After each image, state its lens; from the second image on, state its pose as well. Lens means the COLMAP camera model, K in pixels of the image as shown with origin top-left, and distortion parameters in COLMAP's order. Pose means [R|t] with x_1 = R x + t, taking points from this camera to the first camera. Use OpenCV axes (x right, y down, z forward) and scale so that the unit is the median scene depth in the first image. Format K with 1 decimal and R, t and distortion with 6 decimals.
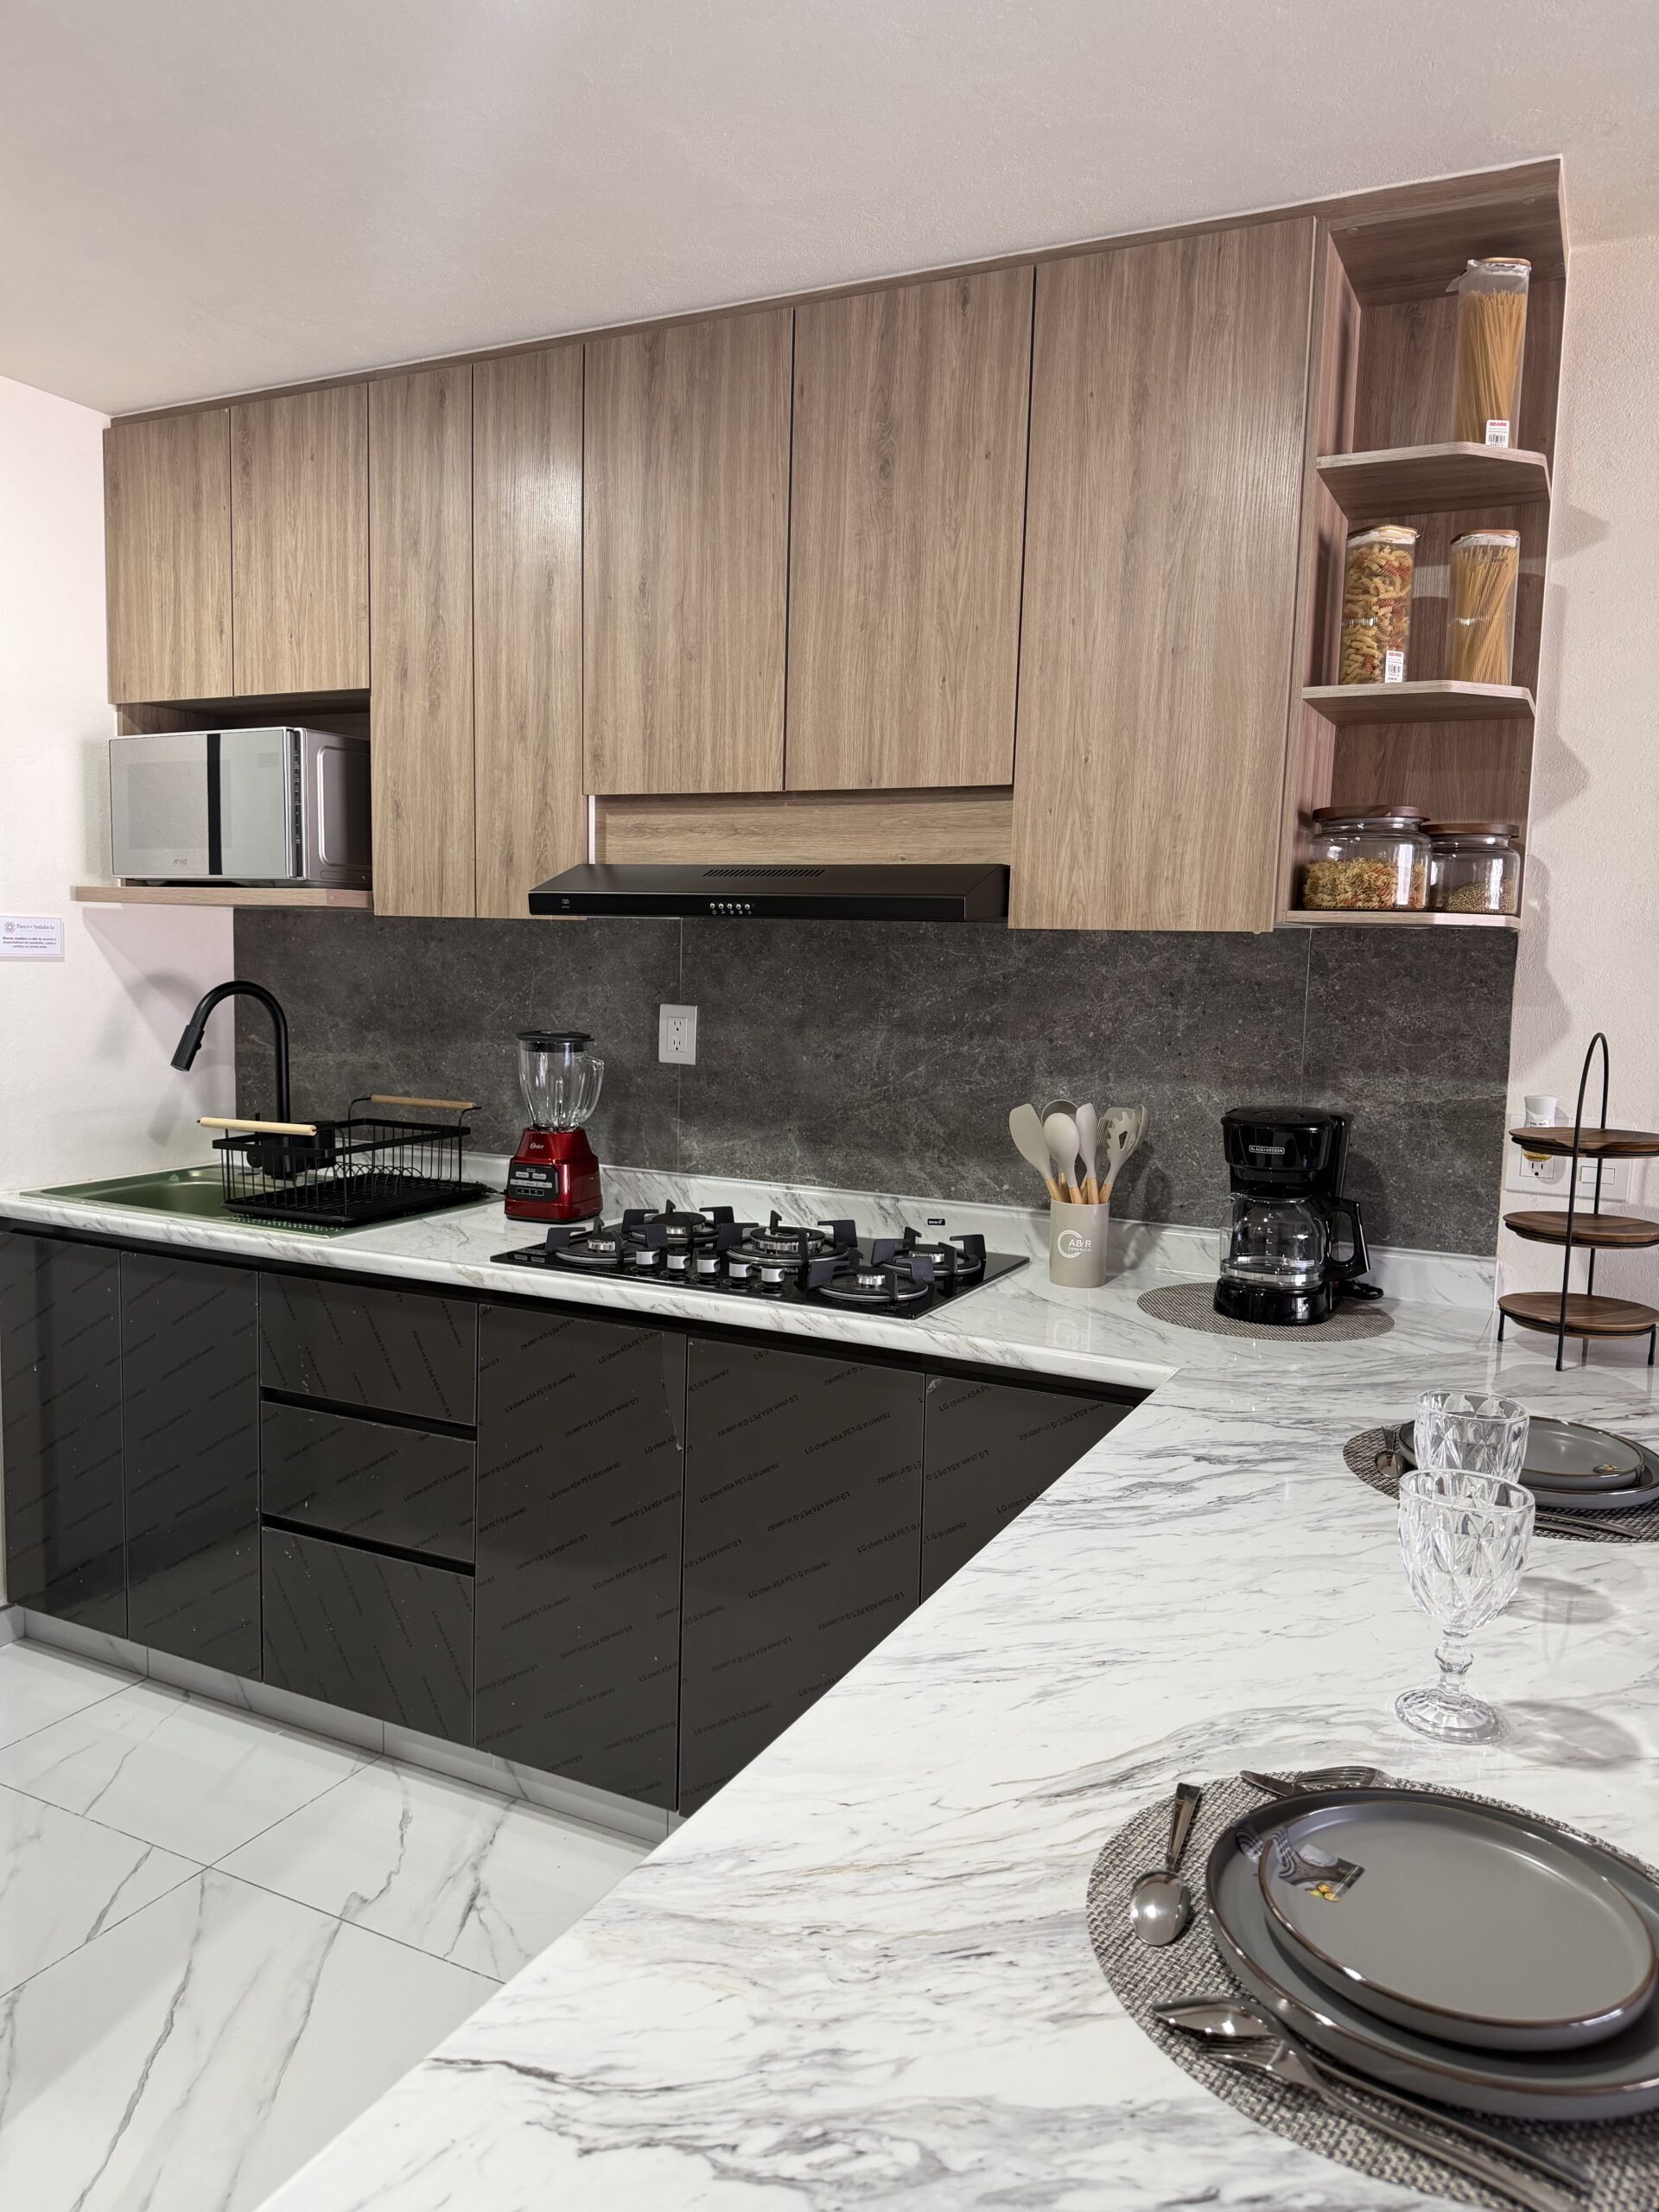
lens RADIAL K [[1571.8, 0, 834.8], [0, 1571.8, 1109.6], [0, 0, 1]] dist [-0.000298, -0.008029]
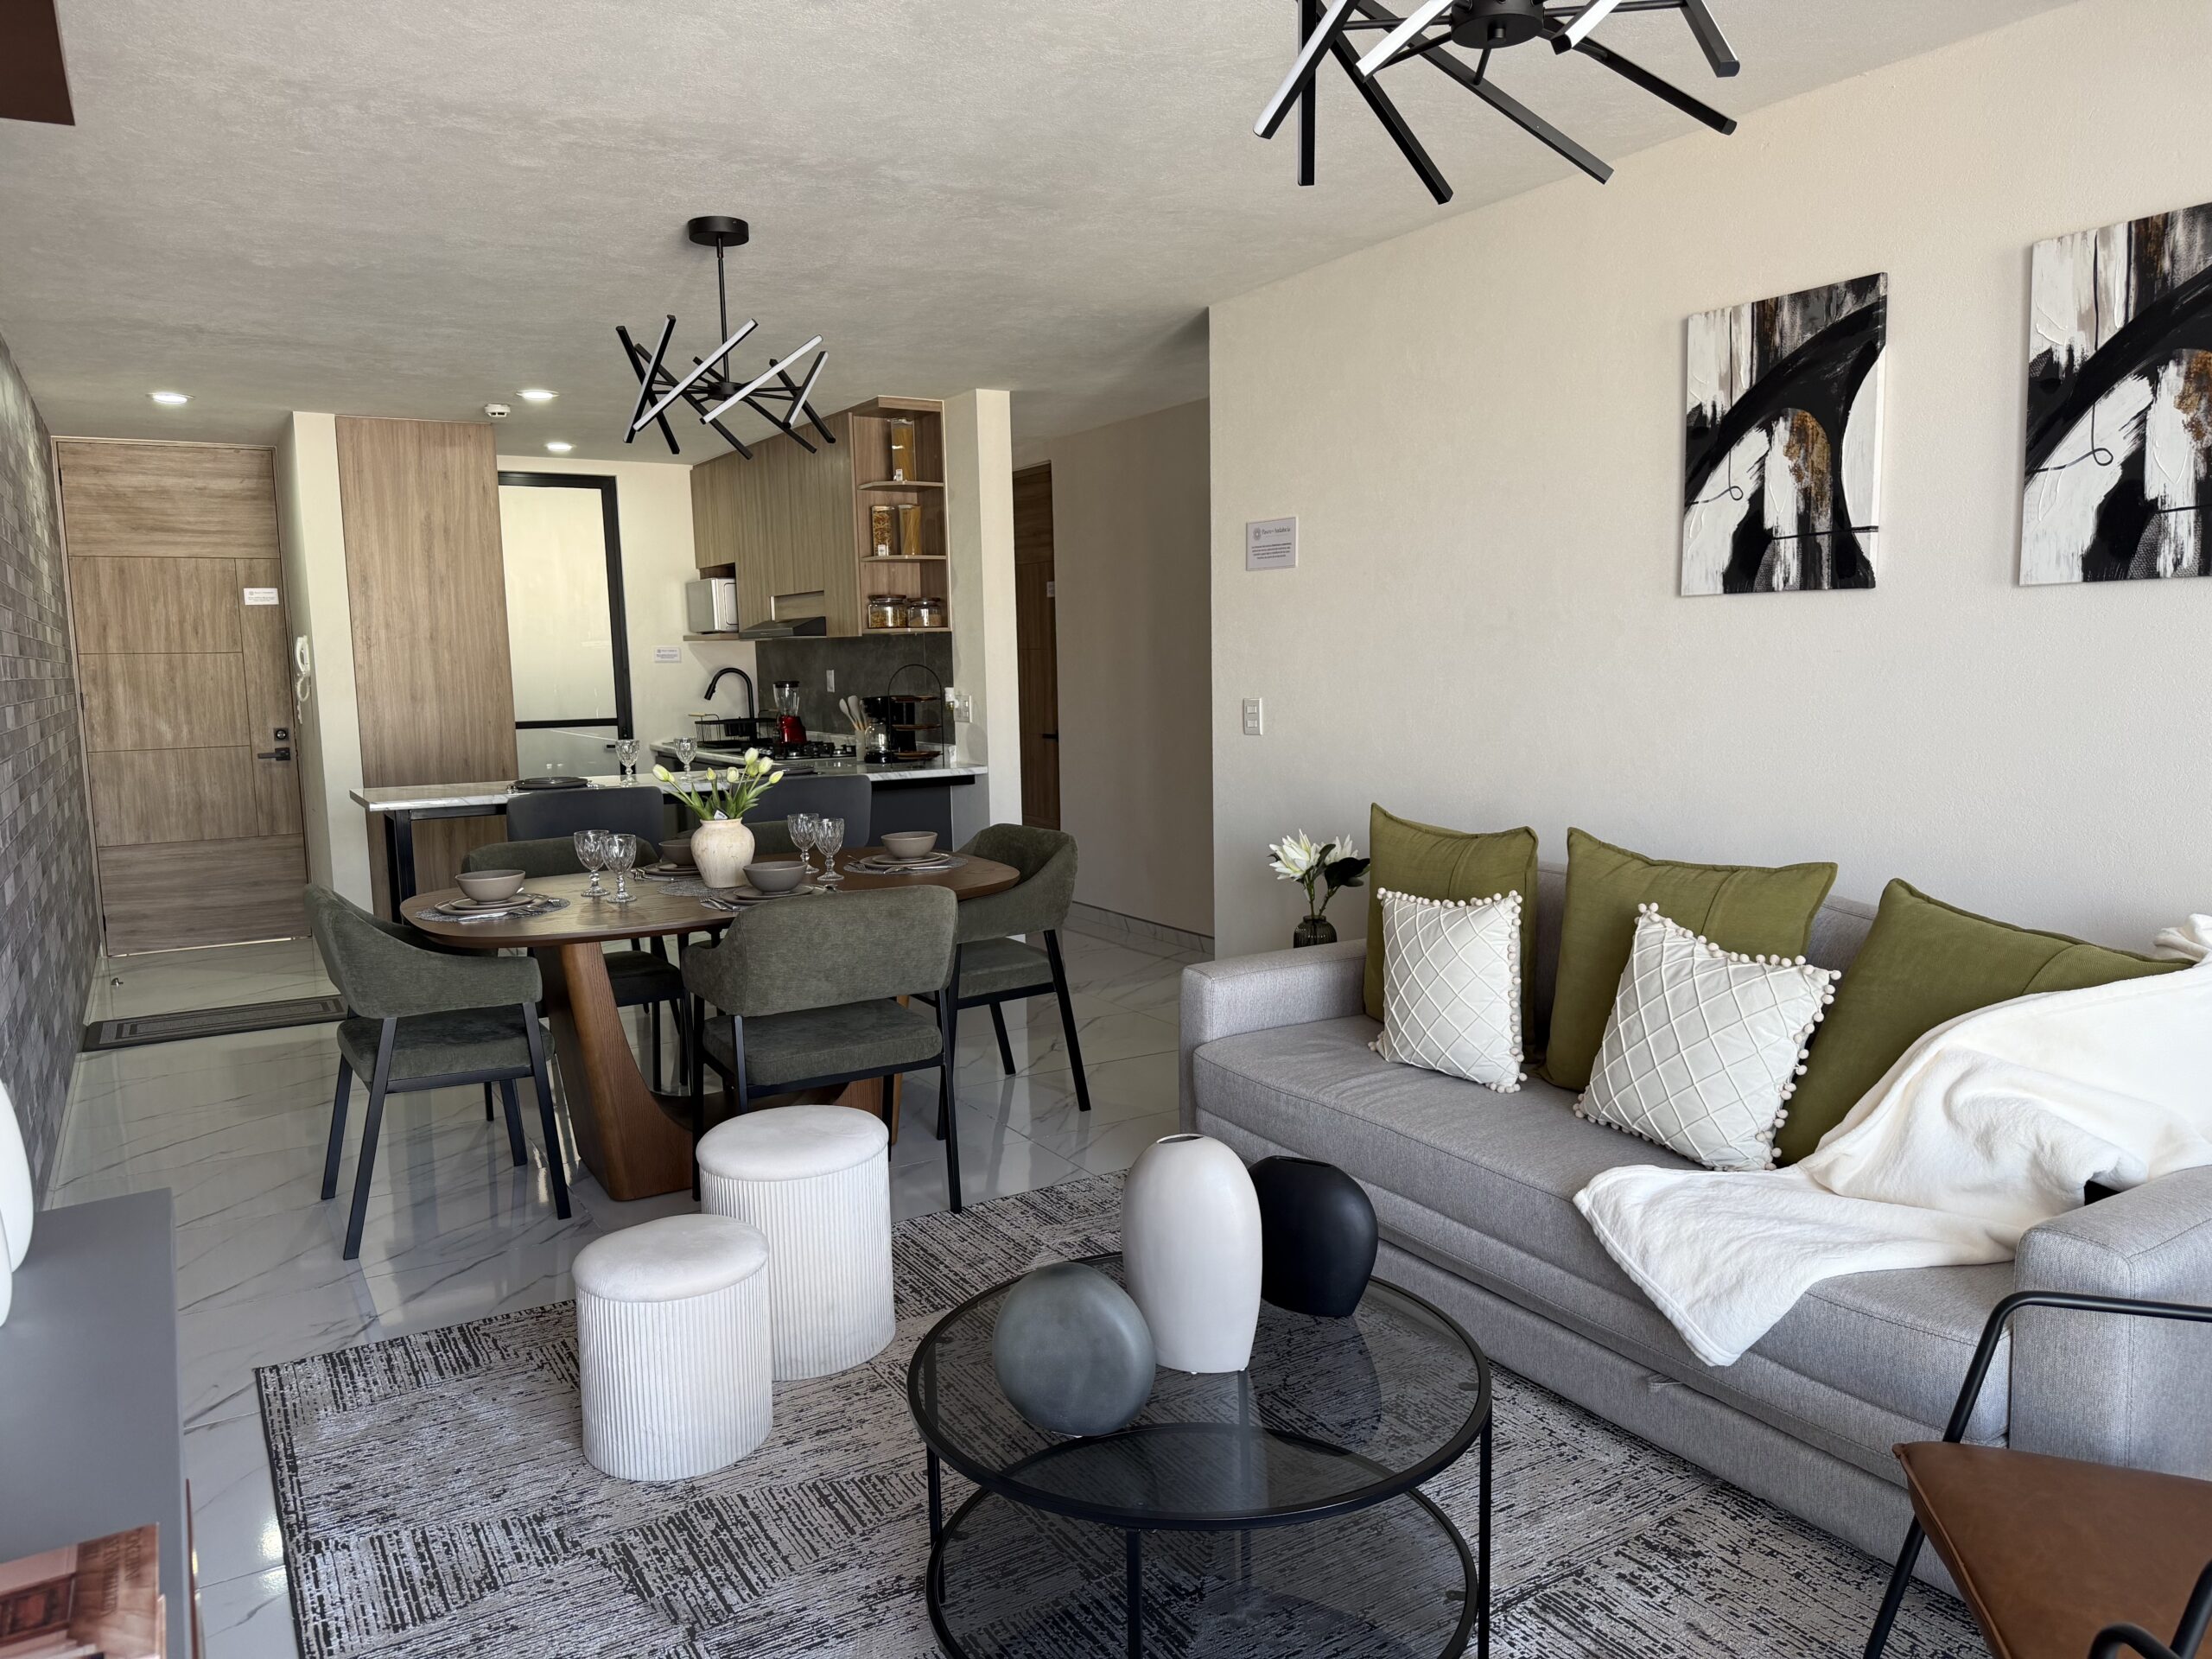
lens RADIAL K [[1571.8, 0, 1107.0], [0, 1571.8, 827.5], [0, 0, 1]] dist [-0.000298, -0.008029]
pose [[0.837130, 0.021821, -0.546568, 2.205160], [-0.015743, 0.999751, 0.015803, 0.193147], [0.546777, -0.004625, 0.837265, -1.250785]]
